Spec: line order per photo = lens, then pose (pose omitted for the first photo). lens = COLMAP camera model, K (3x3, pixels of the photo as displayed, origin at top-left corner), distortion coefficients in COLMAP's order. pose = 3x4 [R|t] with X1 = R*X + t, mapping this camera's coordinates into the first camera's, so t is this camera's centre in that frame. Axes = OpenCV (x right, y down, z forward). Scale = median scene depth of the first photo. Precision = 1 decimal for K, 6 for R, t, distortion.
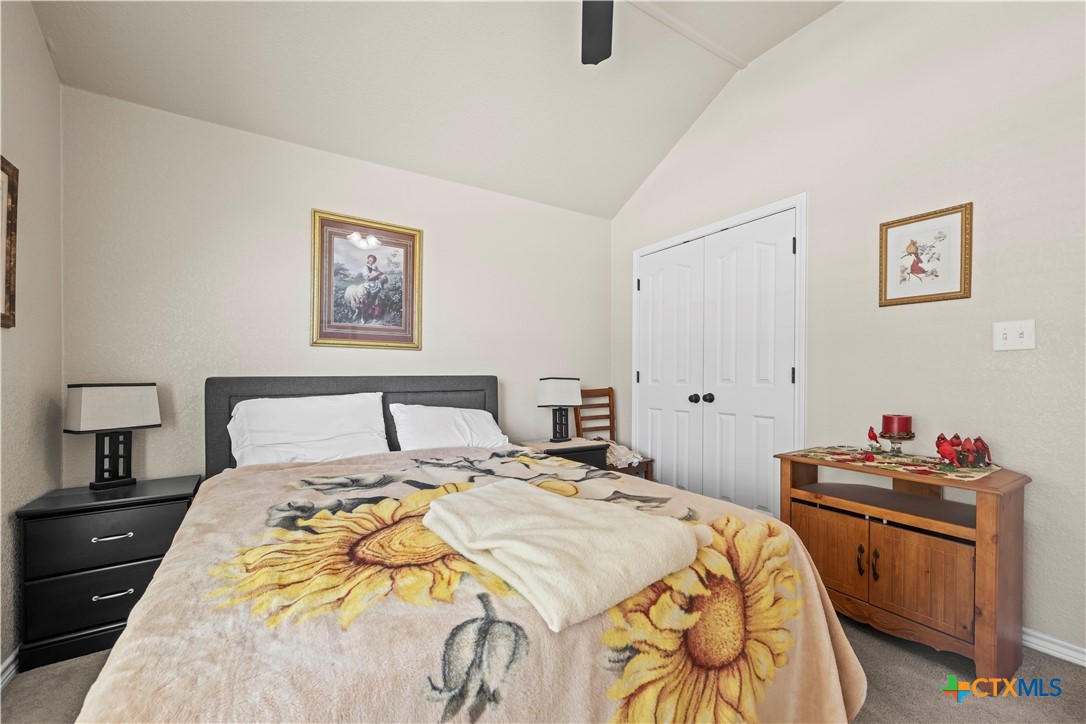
lens RADIAL K [[443.2, 0, 538.6], [0, 443.2, 374.2], [0, 0, 1]] dist [-0.002766, -0.000452]
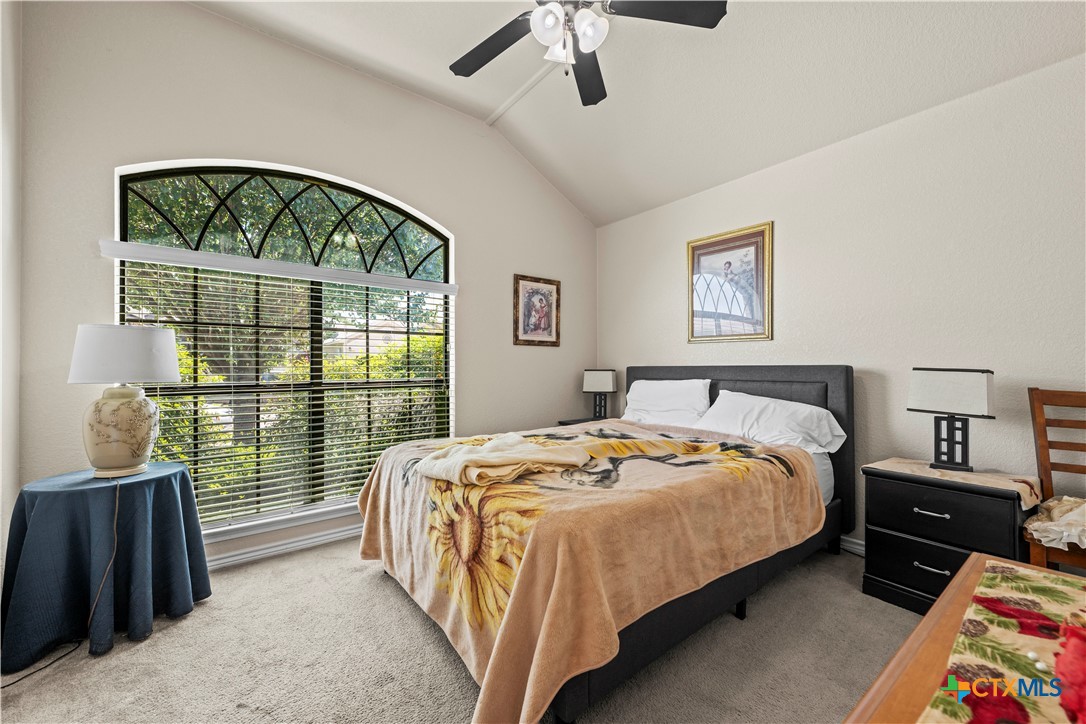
lens RADIAL K [[432.5, 0, 550.0], [0, 432.5, 366.7], [0, 0, 1]] dist [-0.001453, 0.000013]
pose [[0.086782, 0.004762, -0.996216, 0.712462], [0.010180, 0.999932, 0.005667, -0.004615], [0.996175, -0.010634, 0.086728, 0.432298]]
